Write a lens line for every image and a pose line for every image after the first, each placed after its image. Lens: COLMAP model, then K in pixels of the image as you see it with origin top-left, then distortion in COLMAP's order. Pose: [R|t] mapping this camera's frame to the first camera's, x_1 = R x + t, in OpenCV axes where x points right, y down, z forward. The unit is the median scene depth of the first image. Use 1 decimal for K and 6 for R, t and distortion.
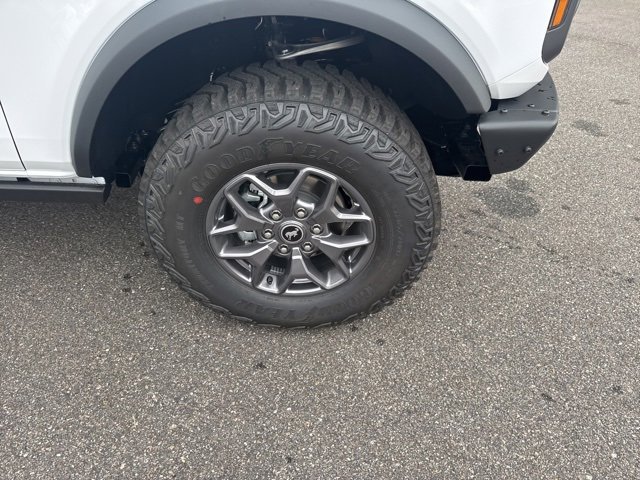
lens RADIAL K [[452.2, 0, 322.2], [0, 452.2, 243.6], [0, 0, 1]] dist [0.031704, -0.042303]
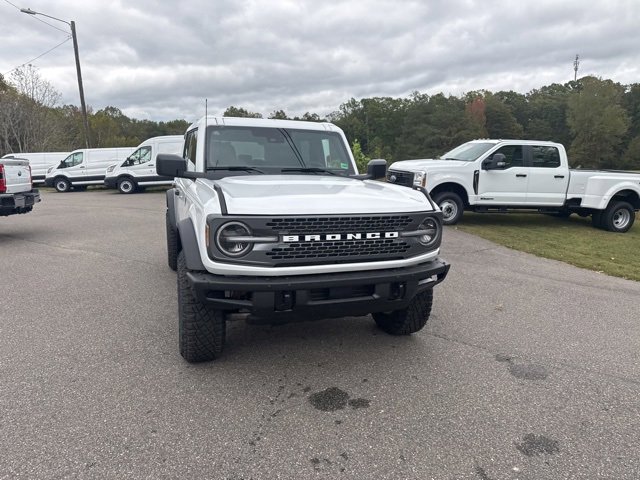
lens RADIAL K [[452.2, 0, 324.1], [0, 452.2, 236.1], [0, 0, 1]] dist [0.031704, -0.042303]
pose [[0.345249, 0.129942, -0.929472, 2.602372], [-0.594322, 0.796755, -0.109371, -0.524415], [0.726350, 0.590166, 0.352306, 0.430288]]
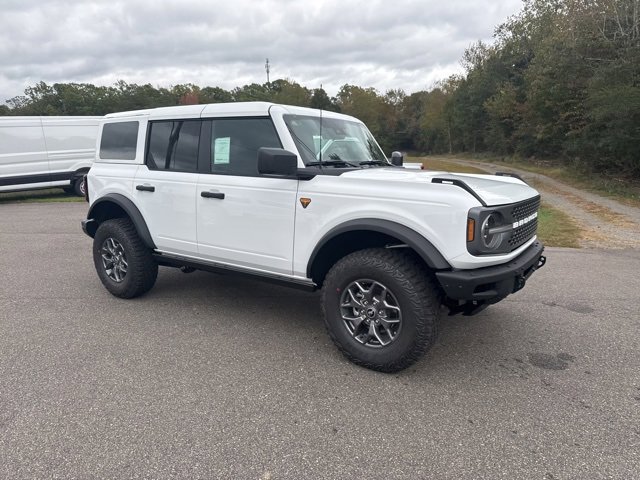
lens RADIAL K [[452.2, 0, 324.3], [0, 452.2, 243.3], [0, 0, 1]] dist [0.031704, -0.042303]
pose [[0.823949, 0.076184, -0.561519, 1.033200], [-0.336801, 0.862739, -0.377156, 0.638430], [0.455711, 0.499877, 0.736512, -1.030867]]
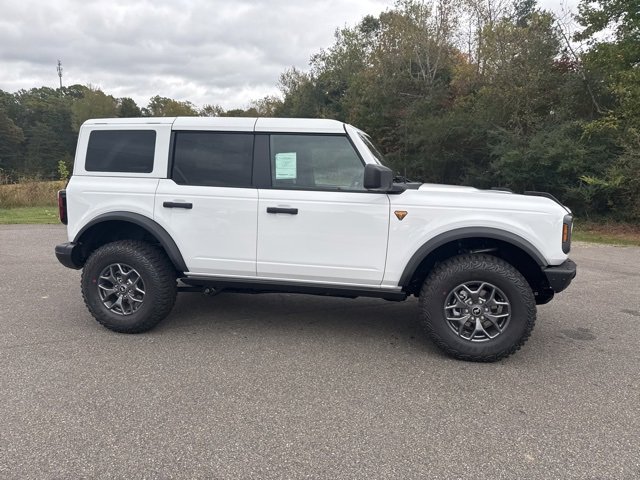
lens RADIAL K [[452.2, 0, 322.9], [0, 452.2, 234.2], [0, 0, 1]] dist [0.031704, -0.042303]
pose [[0.980042, 0.009800, -0.198548, -0.428480], [-0.112687, 0.850196, -0.514264, 1.071468], [0.163765, 0.526375, 0.834333, -1.616249]]
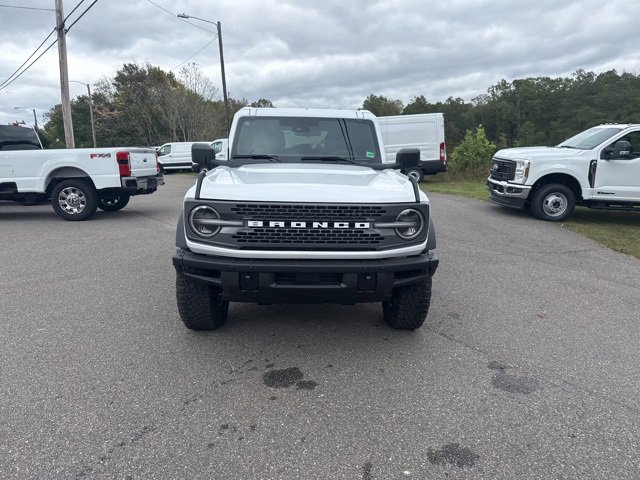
lens RADIAL K [[452.2, 0, 323.9], [0, 452.2, 240.2], [0, 0, 1]] dist [0.031704, -0.042303]
pose [[0.045694, 0.174160, -0.983657, 2.835896], [-0.638530, 0.762357, 0.105317, -1.060694], [0.768239, 0.623282, 0.146042, 1.071145]]
